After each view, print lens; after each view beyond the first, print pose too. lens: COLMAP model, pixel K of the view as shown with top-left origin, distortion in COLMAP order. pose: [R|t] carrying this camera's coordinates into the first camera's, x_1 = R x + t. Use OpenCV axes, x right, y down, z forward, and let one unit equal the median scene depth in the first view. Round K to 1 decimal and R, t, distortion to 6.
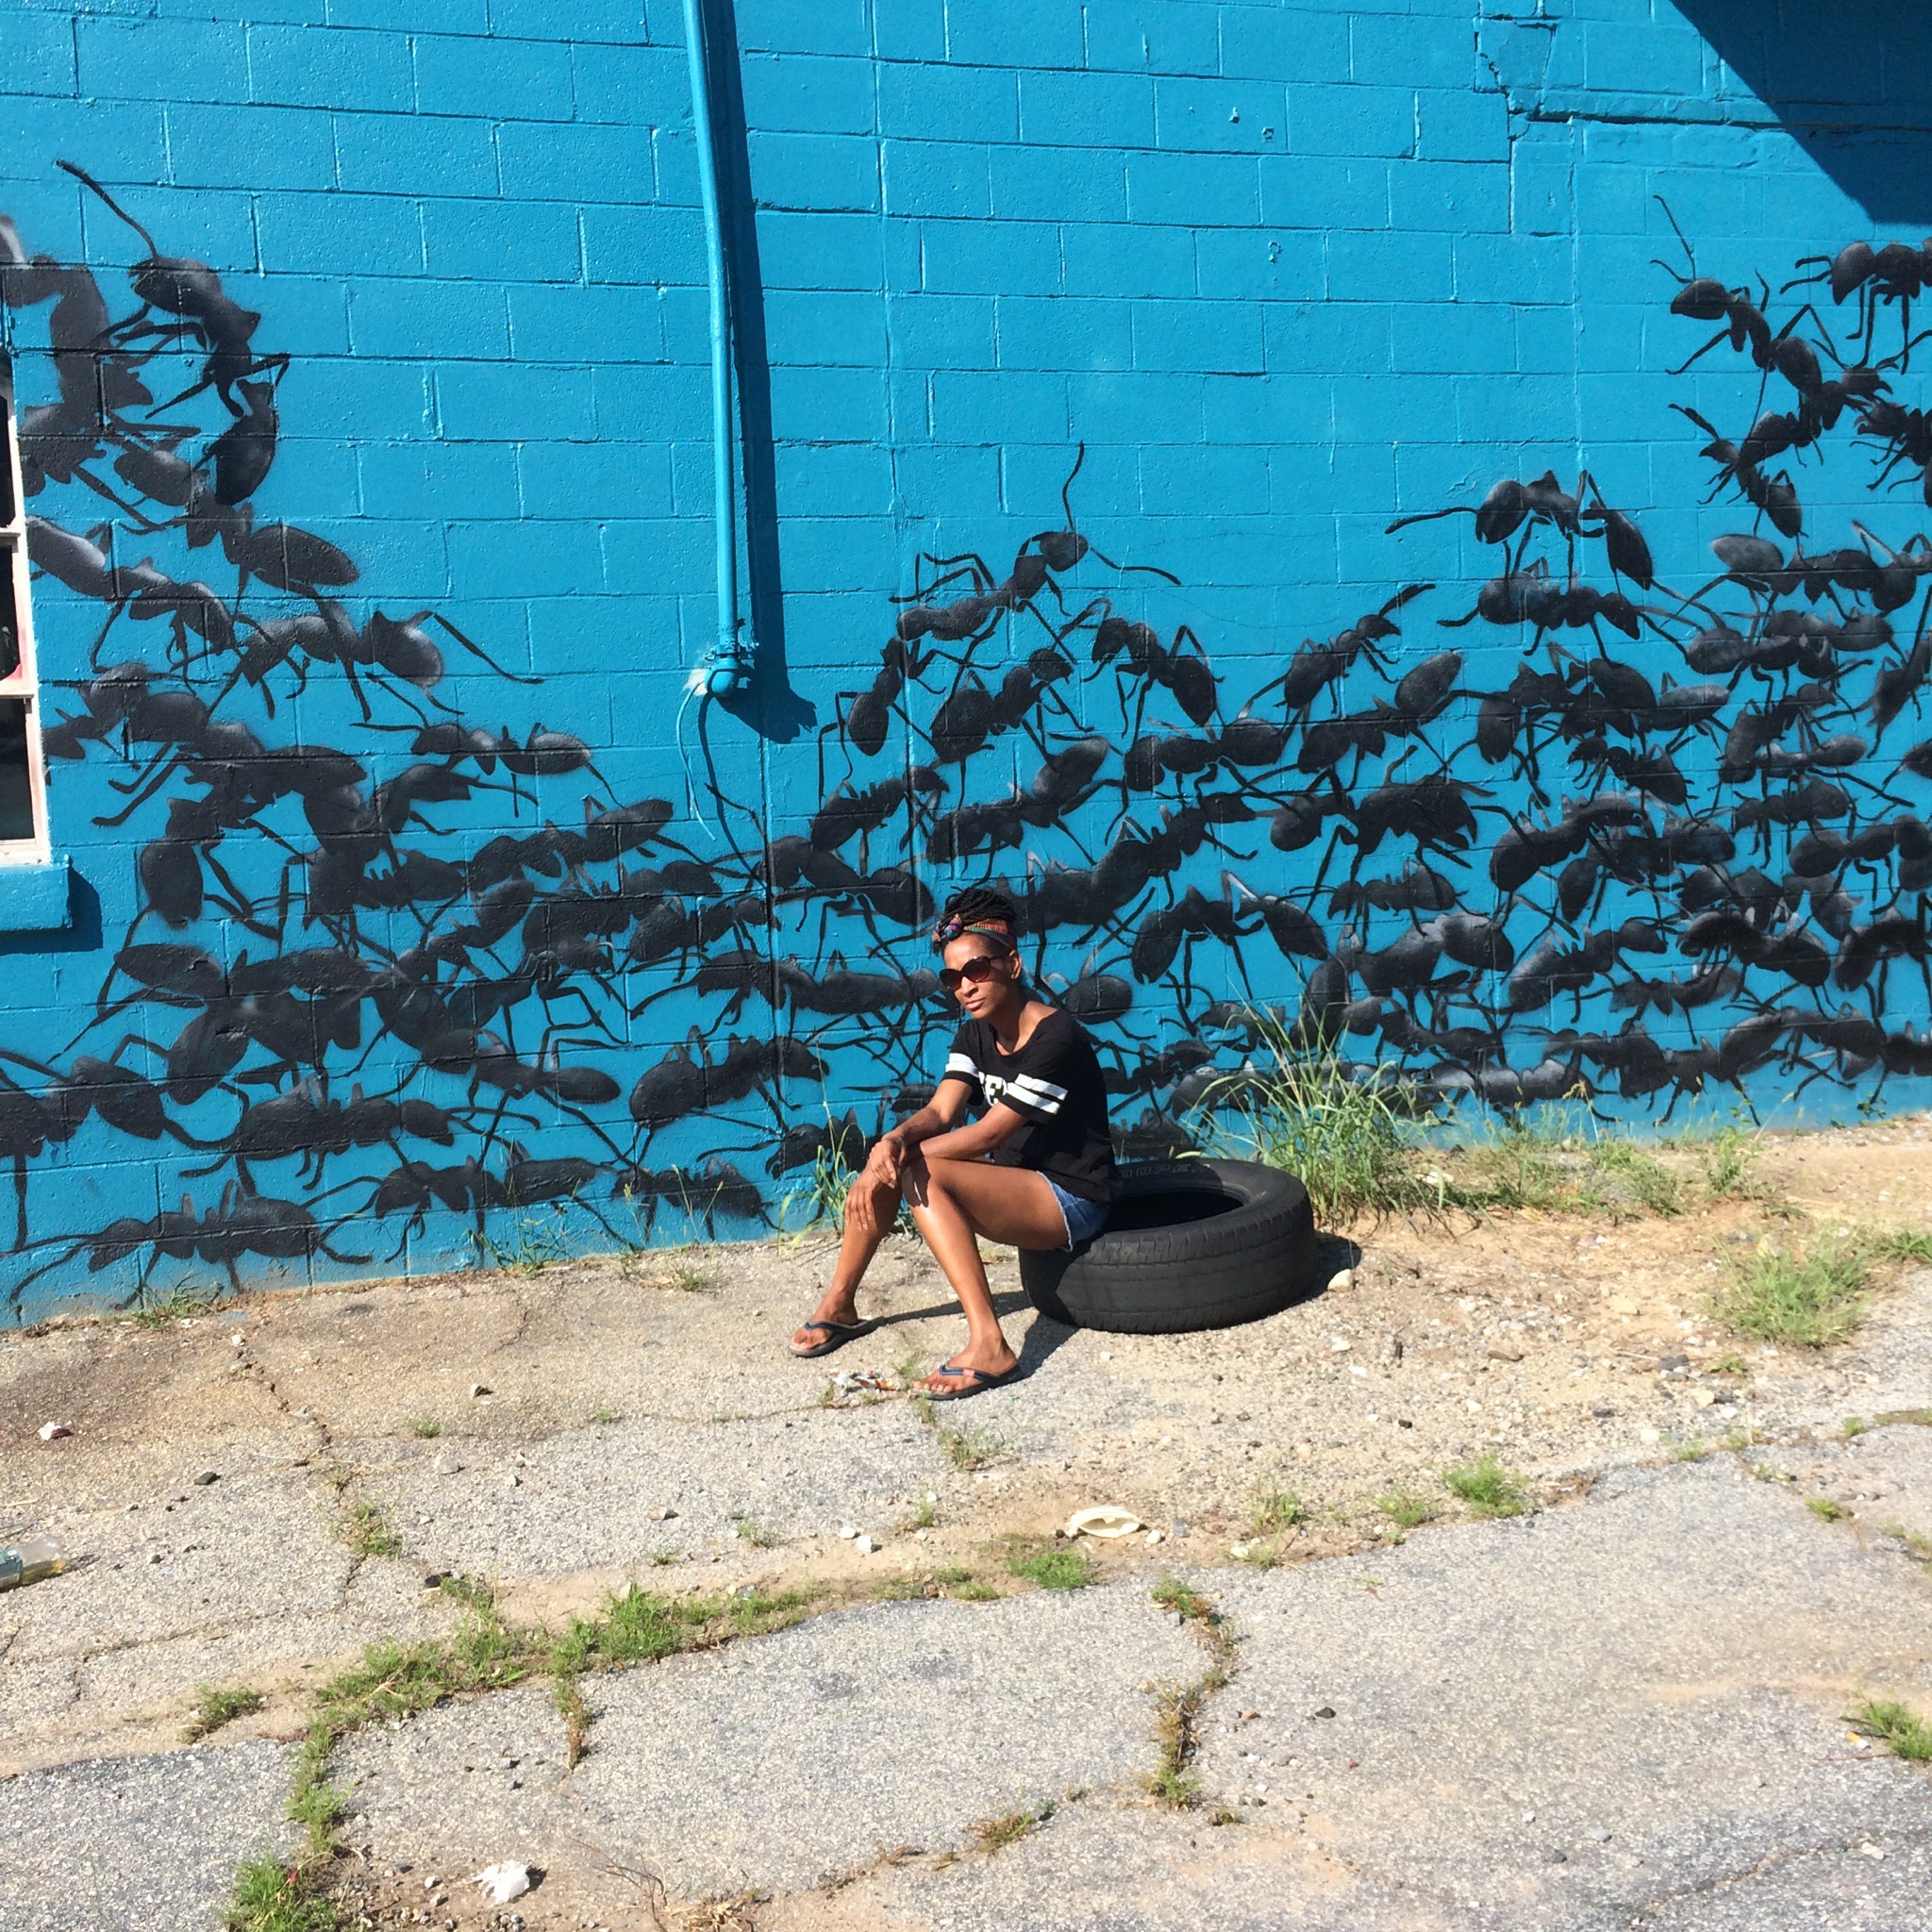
lens RADIAL K [[2239.3, 0, 961.5], [0, 2239.3, 963.2], [0, 0, 1]] dist [0.066616, 0.000000]
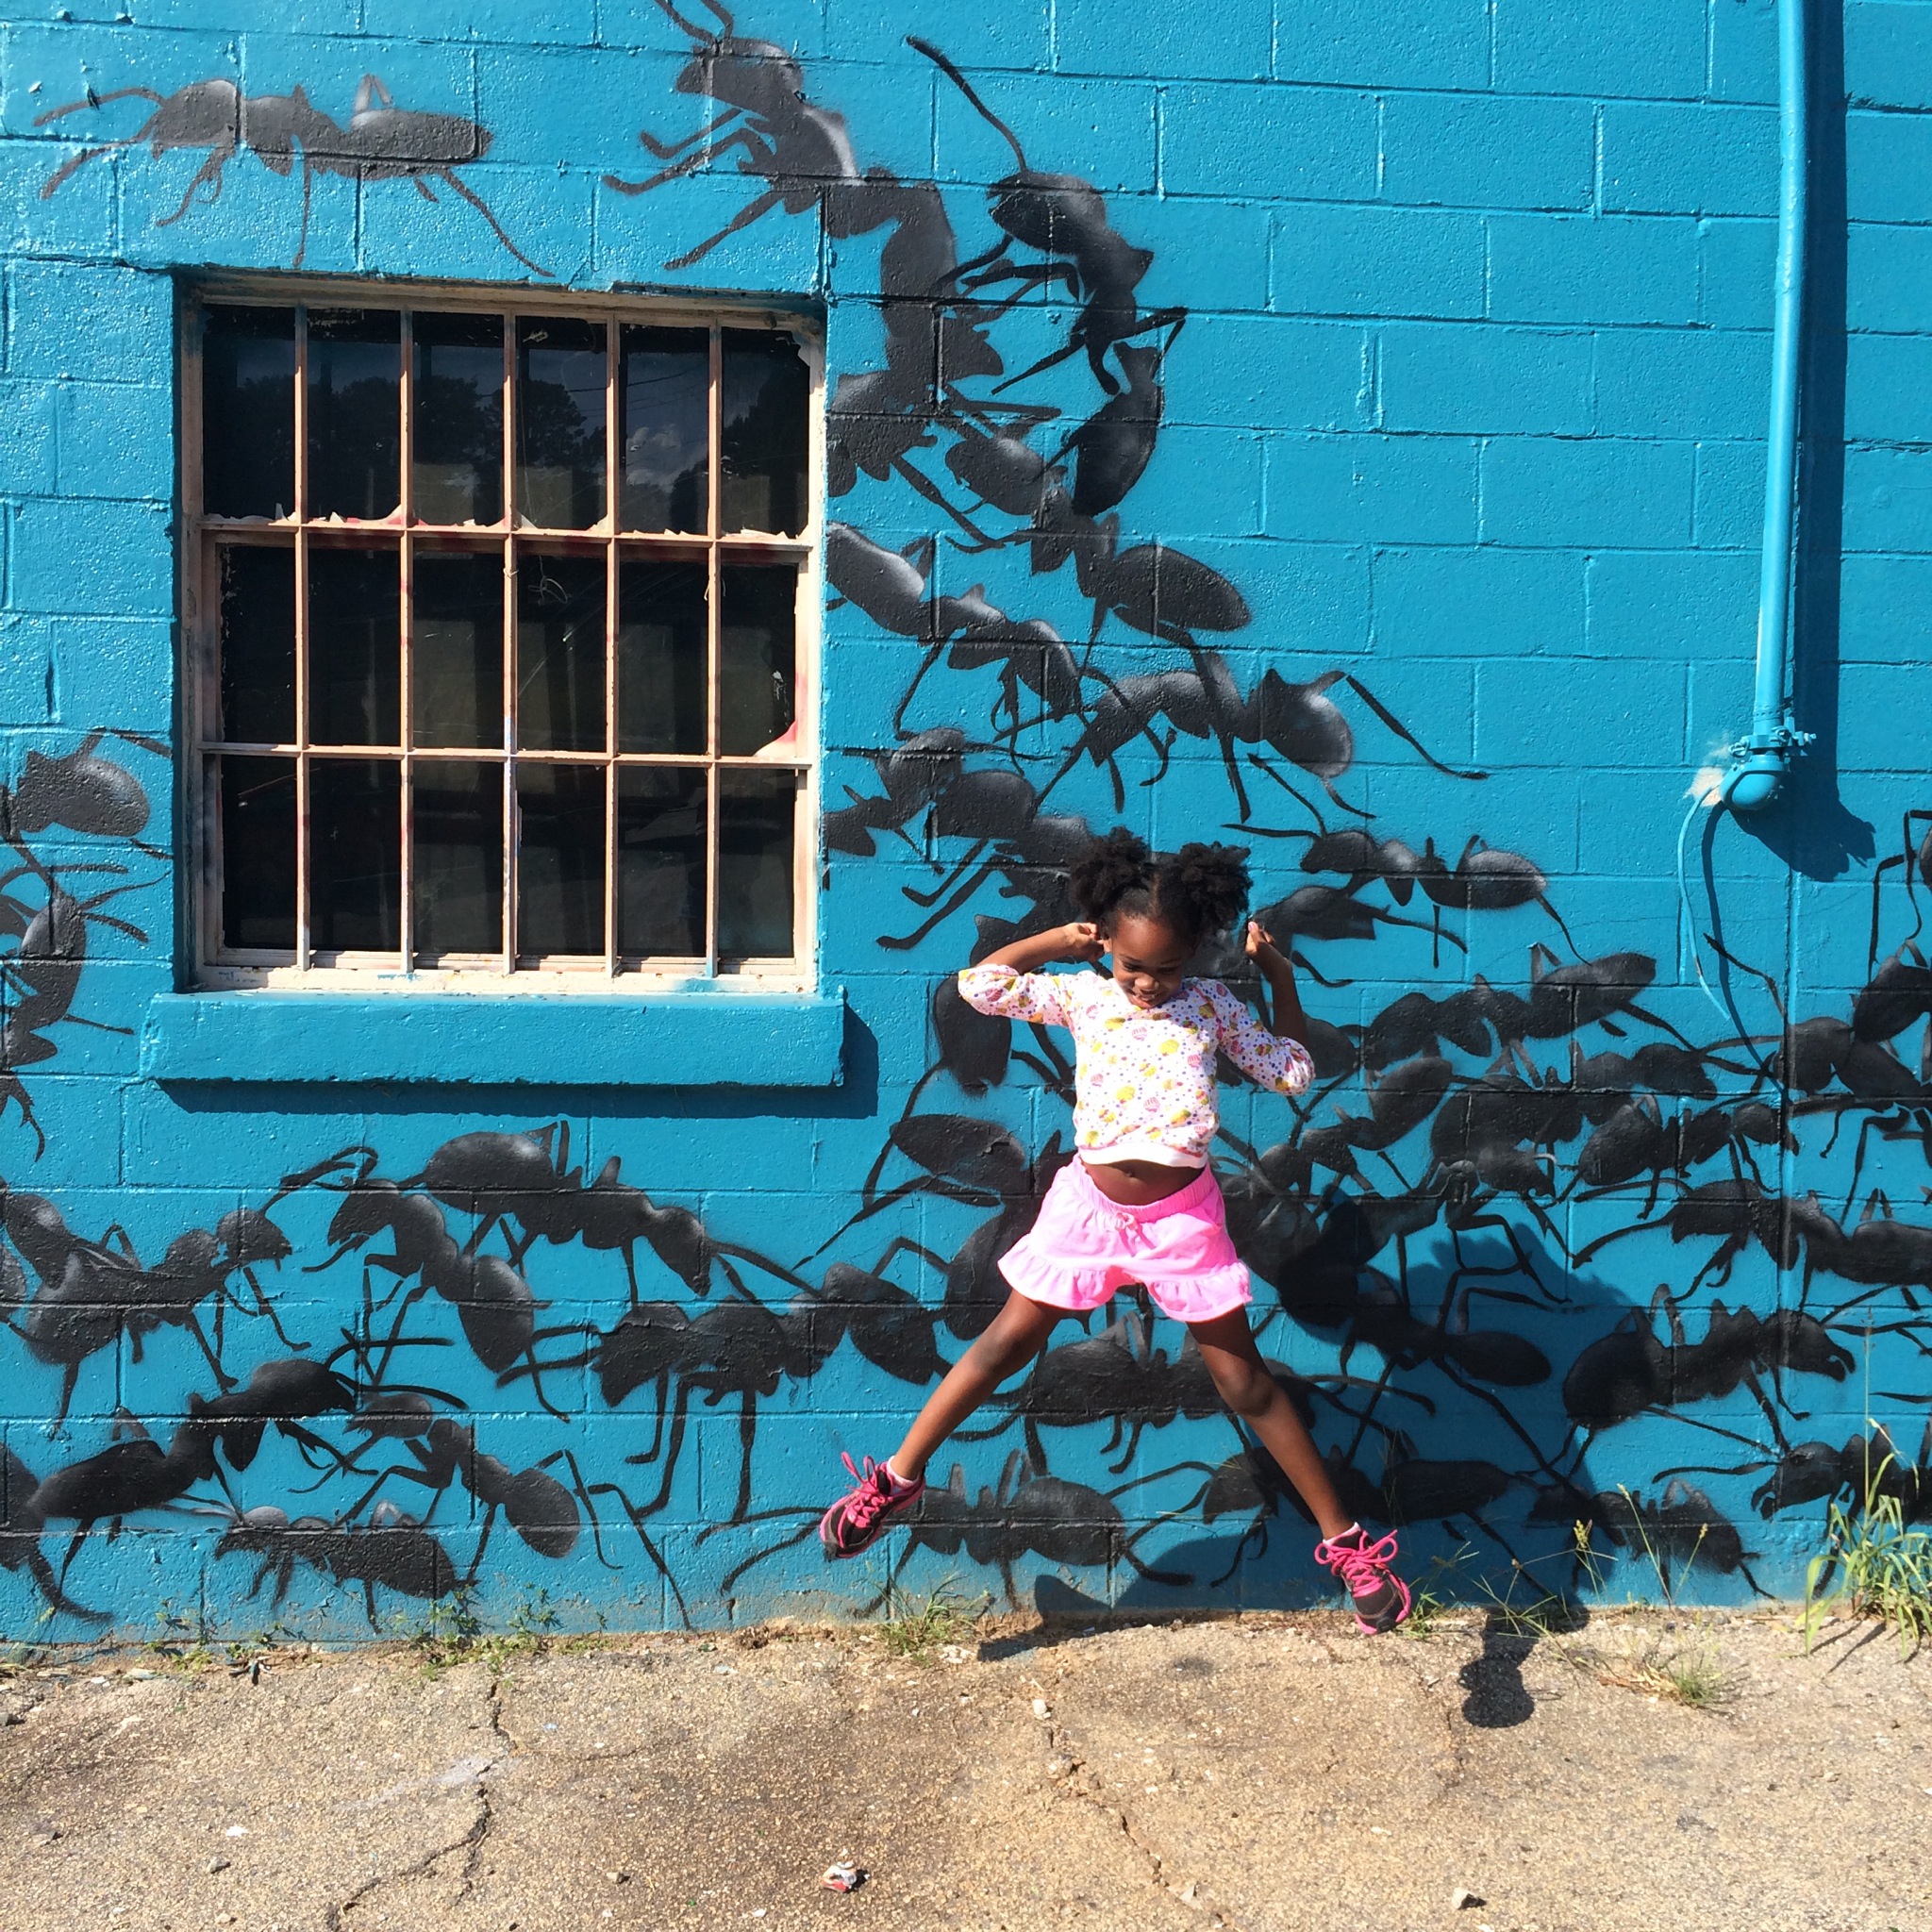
lens RADIAL K [[2239.3, 0, 973.0], [0, 2239.3, 972.2], [0, 0, 1]] dist [0.066616, 0.000000]
pose [[0.979443, 0.068770, -0.189639, -0.210031], [-0.073714, 0.997096, -0.019135, -0.040175], [0.187772, 0.032721, 0.981667, 0.289312]]
